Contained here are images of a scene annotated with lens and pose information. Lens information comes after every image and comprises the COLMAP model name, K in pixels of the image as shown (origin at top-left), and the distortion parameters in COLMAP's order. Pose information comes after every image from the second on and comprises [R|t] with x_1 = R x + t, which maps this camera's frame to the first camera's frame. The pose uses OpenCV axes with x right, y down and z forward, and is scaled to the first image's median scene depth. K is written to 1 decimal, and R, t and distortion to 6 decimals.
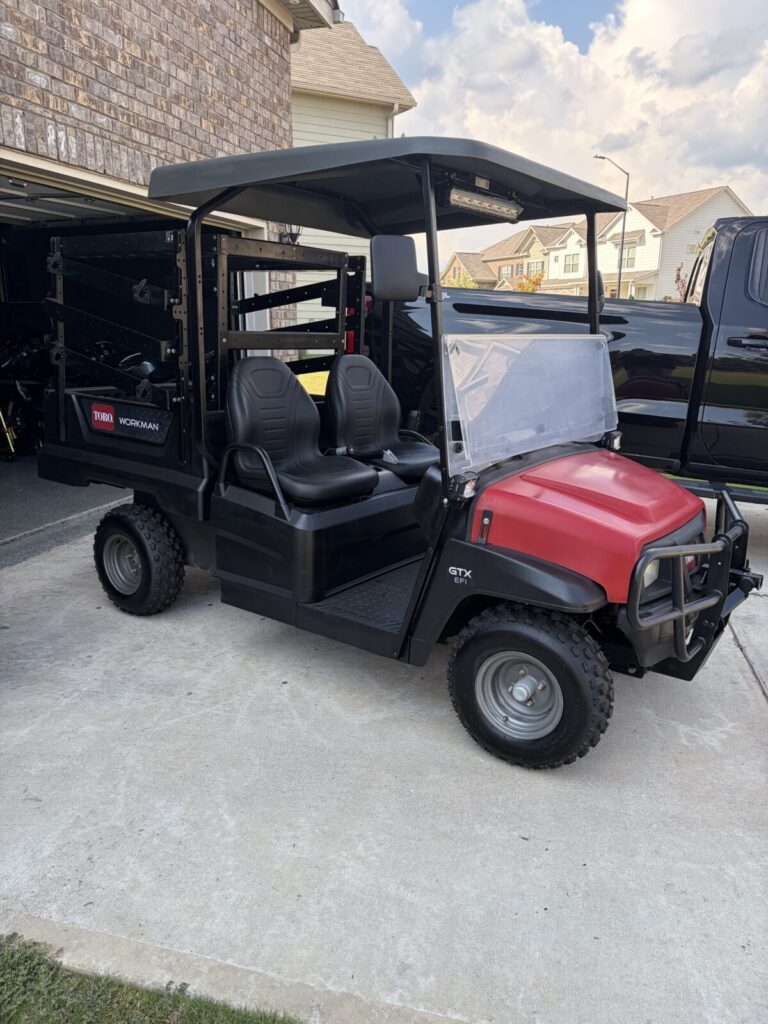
lens RADIAL K [[785.3, 0, 383.0], [0, 785.3, 511.5], [0, 0, 1]] dist [0.043379, -0.054825]
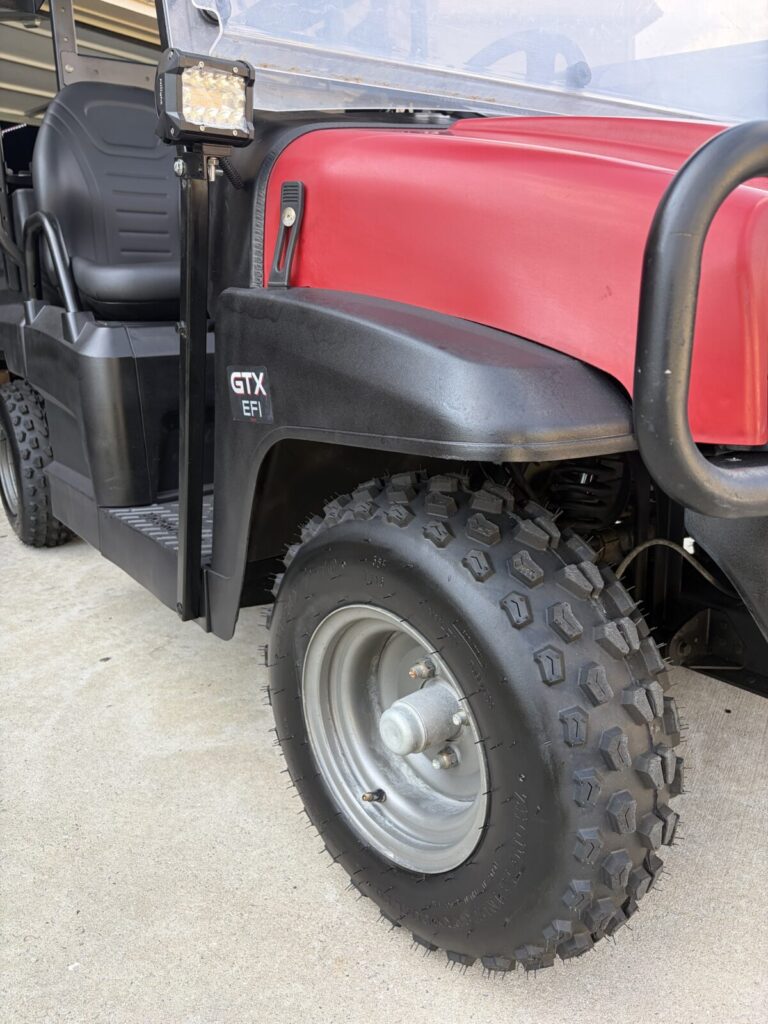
lens RADIAL K [[785.3, 0, 382.3], [0, 785.3, 513.0], [0, 0, 1]] dist [0.043379, -0.054825]
pose [[0.948733, 0.019189, -0.315497, 0.272313], [-0.015148, 0.999769, 0.015258, 0.130475], [0.315717, -0.009696, 0.948804, 0.670791]]
